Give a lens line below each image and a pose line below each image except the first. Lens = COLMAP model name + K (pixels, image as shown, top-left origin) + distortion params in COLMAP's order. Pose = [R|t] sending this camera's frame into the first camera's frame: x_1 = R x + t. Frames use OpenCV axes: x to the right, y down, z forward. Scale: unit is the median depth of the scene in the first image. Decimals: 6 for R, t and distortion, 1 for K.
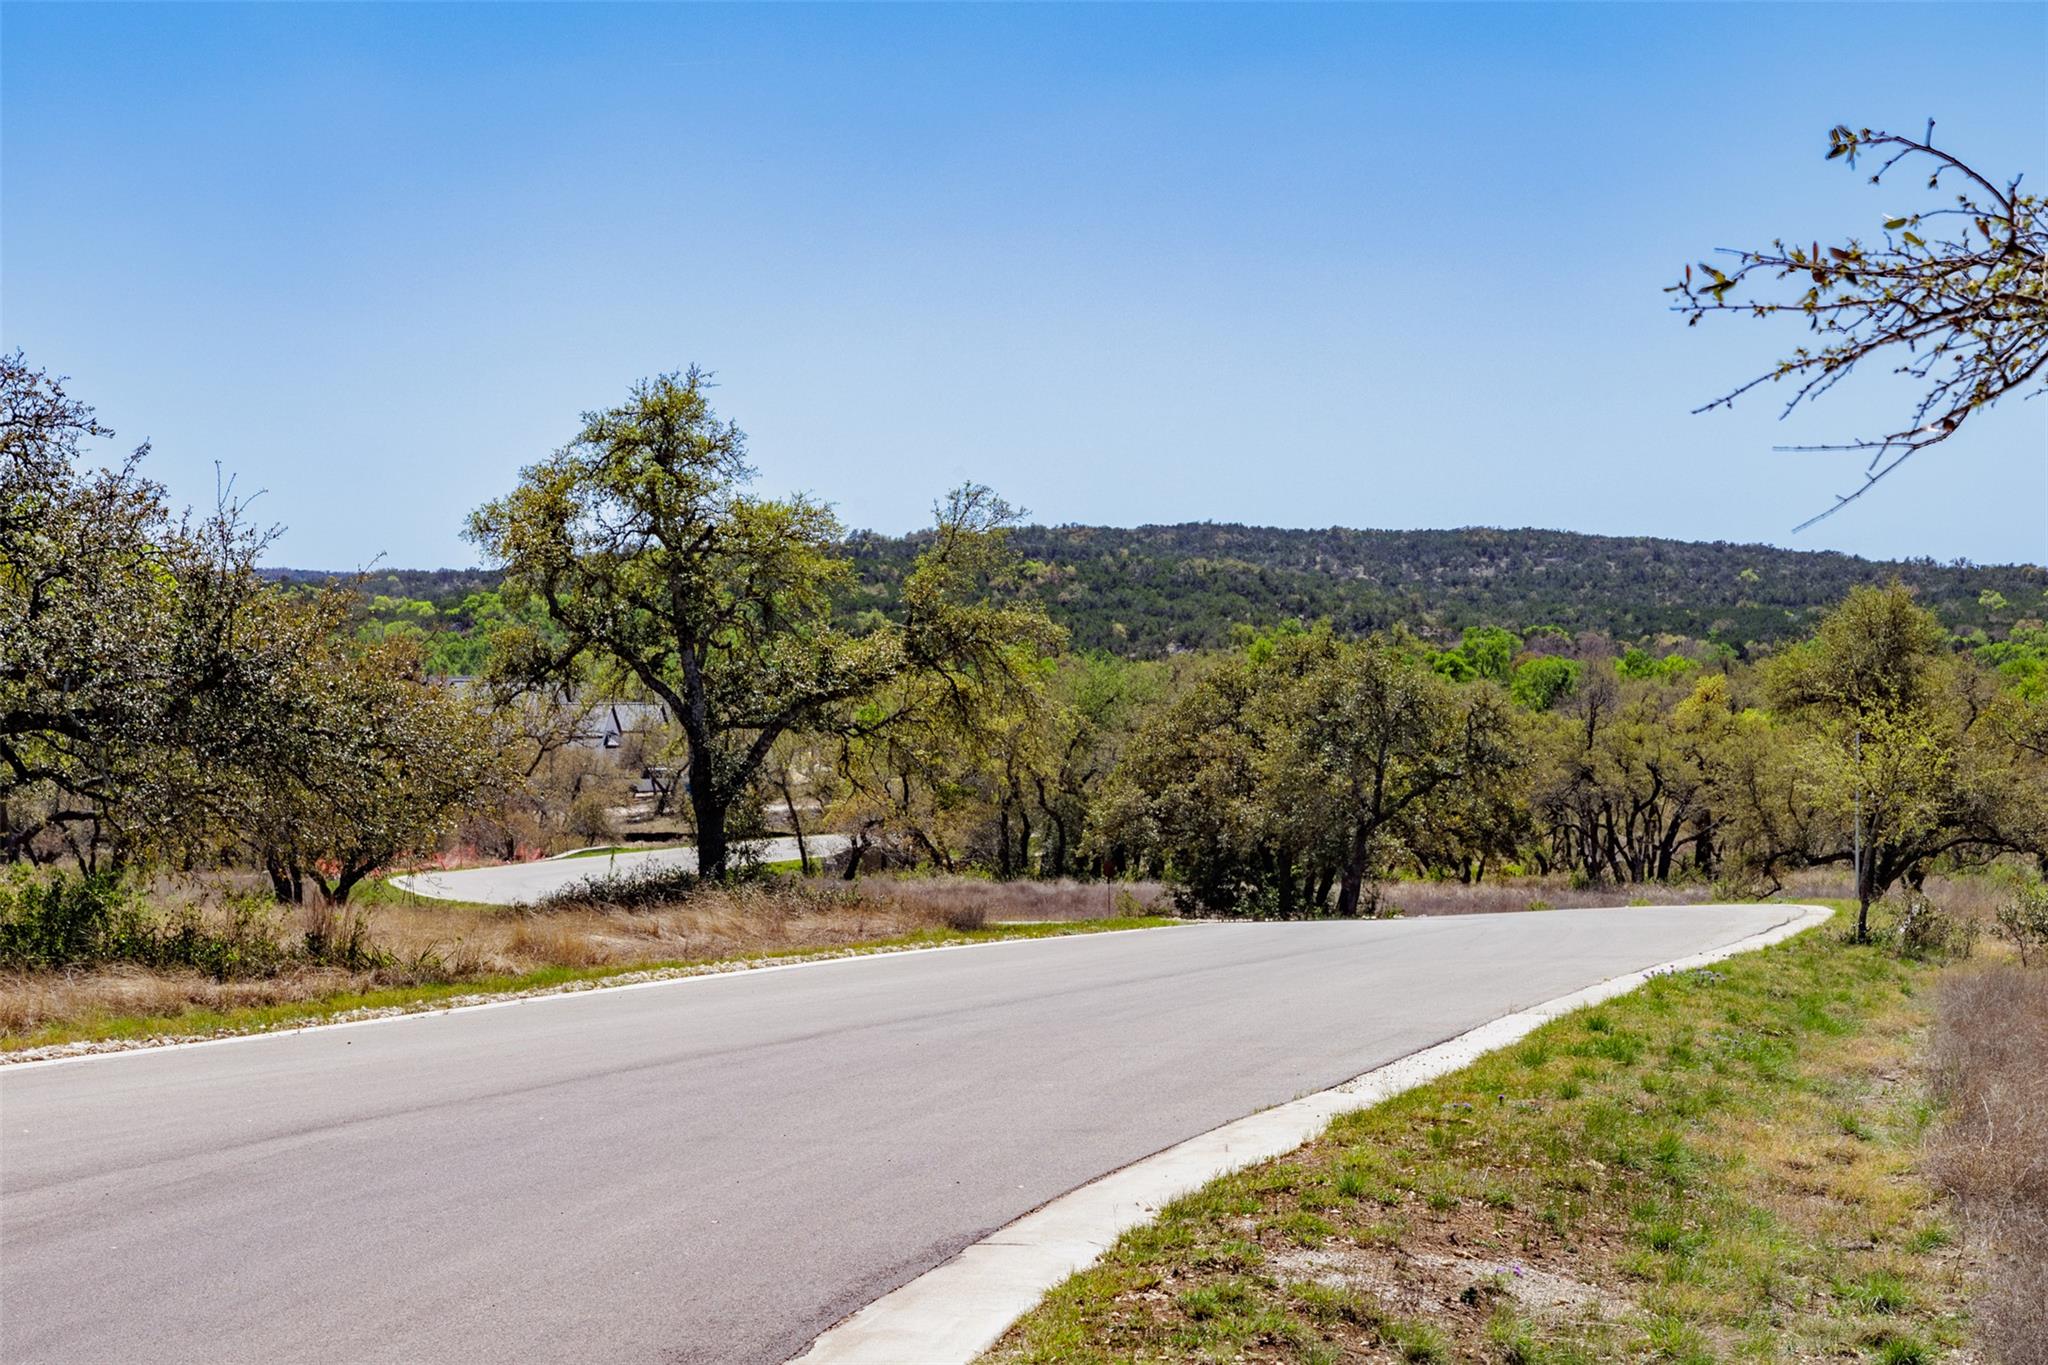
lens RADIAL K [[3948.4, 0, 1023.8], [0, 3948.4, 682.2], [0, 0, 1]] dist [0.020325, 0.000000]
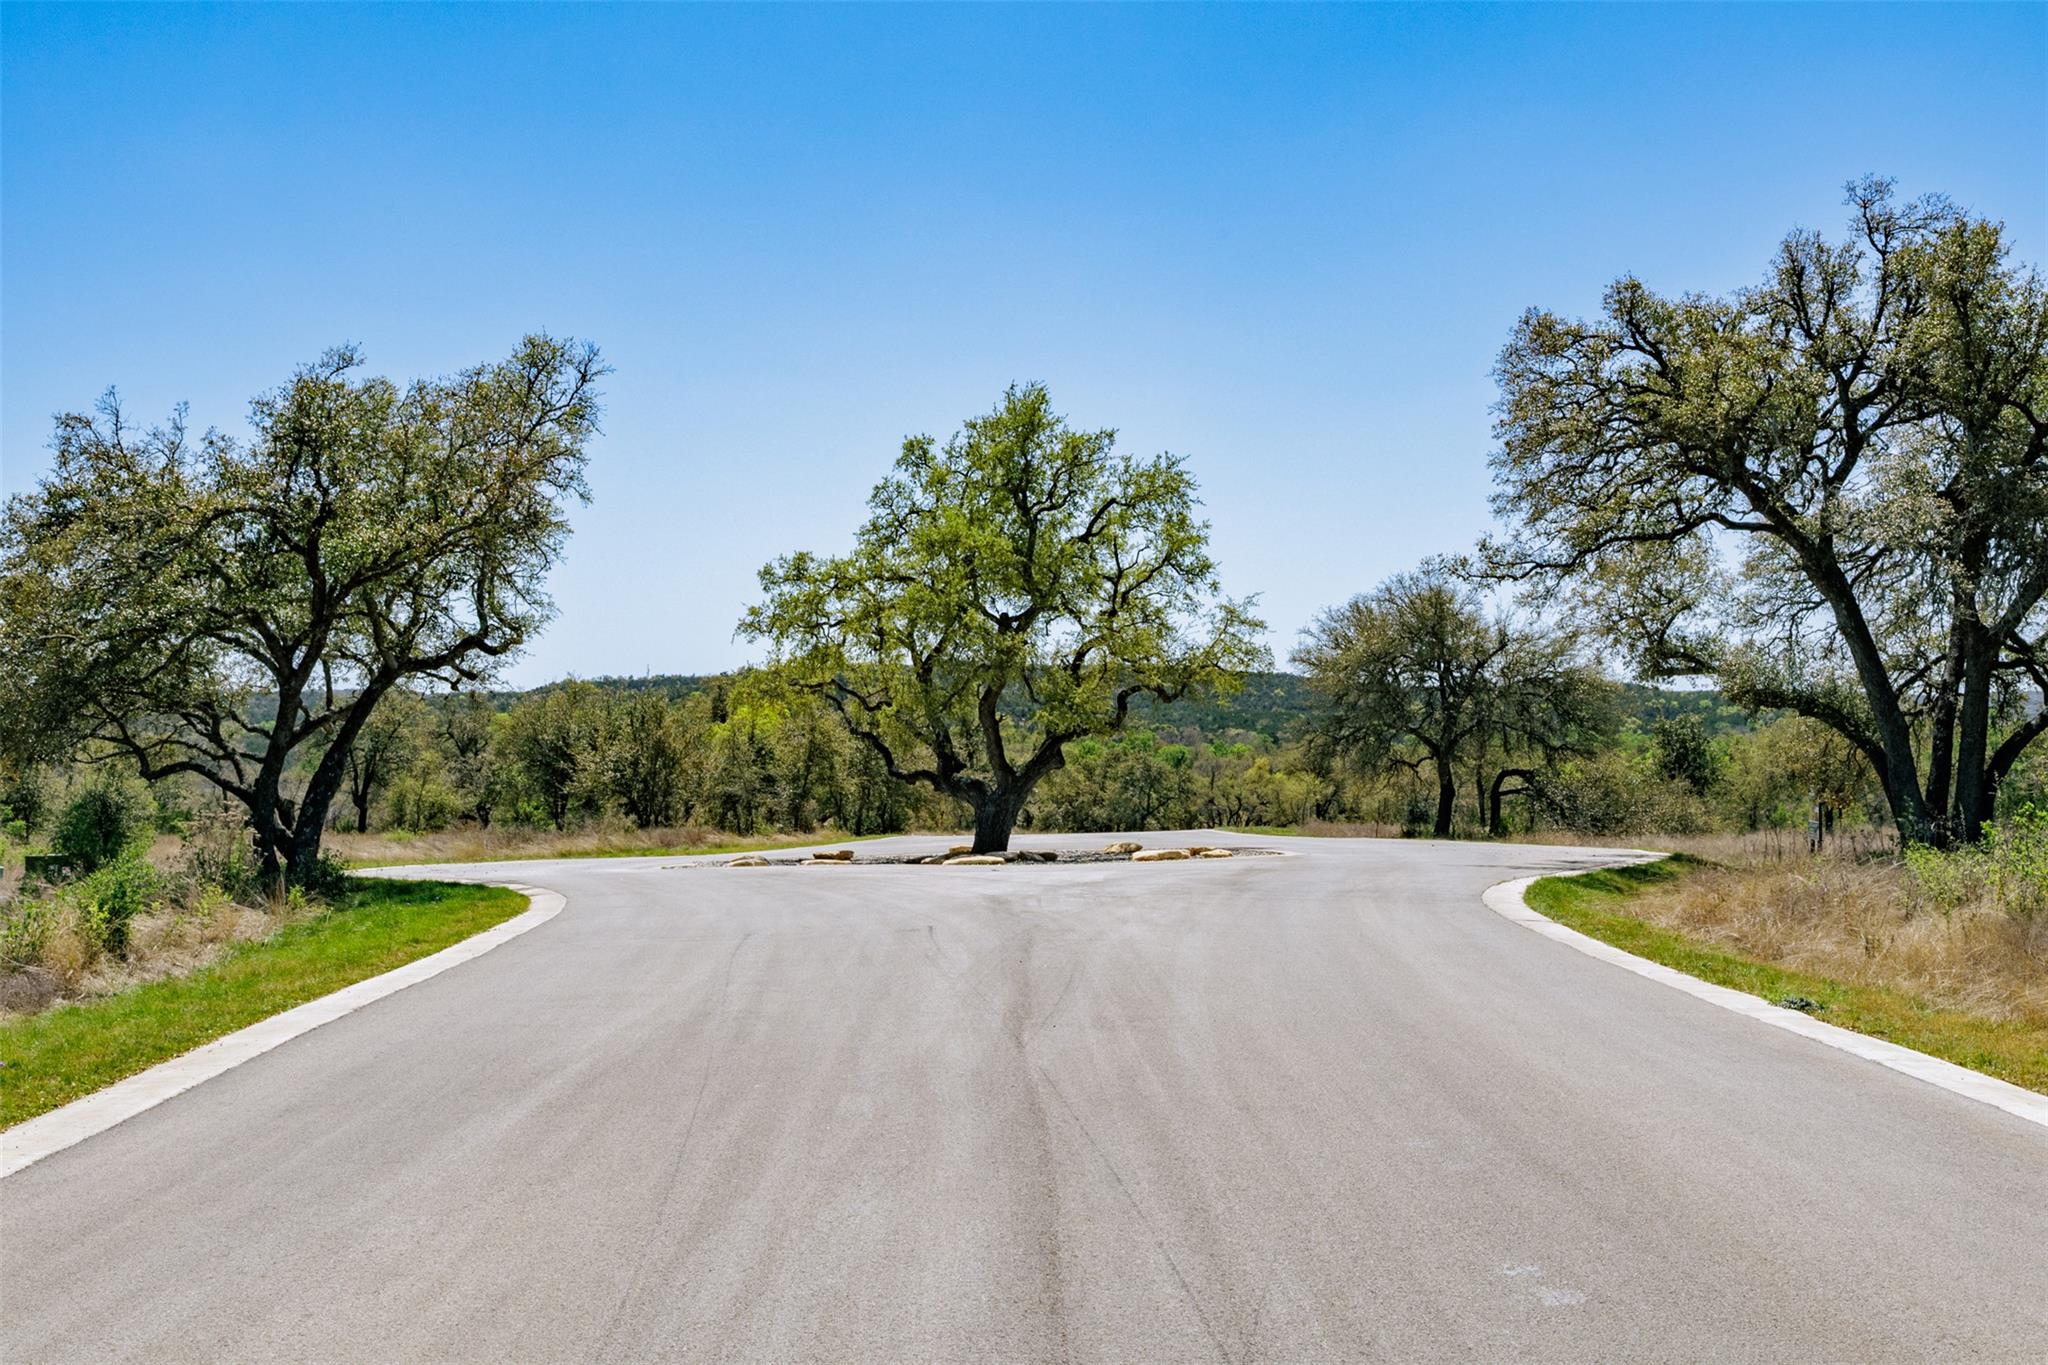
lens RADIAL K [[2654.7, 0, 1024.1], [0, 2654.7, 684.8], [0, 0, 1]] dist [-0.011635, 0.000000]
pose [[0.996351, -0.001197, 0.085342, -0.028741], [0.003434, 0.999654, -0.026069, -0.001390], [-0.085282, 0.026267, 0.996011, -0.158768]]
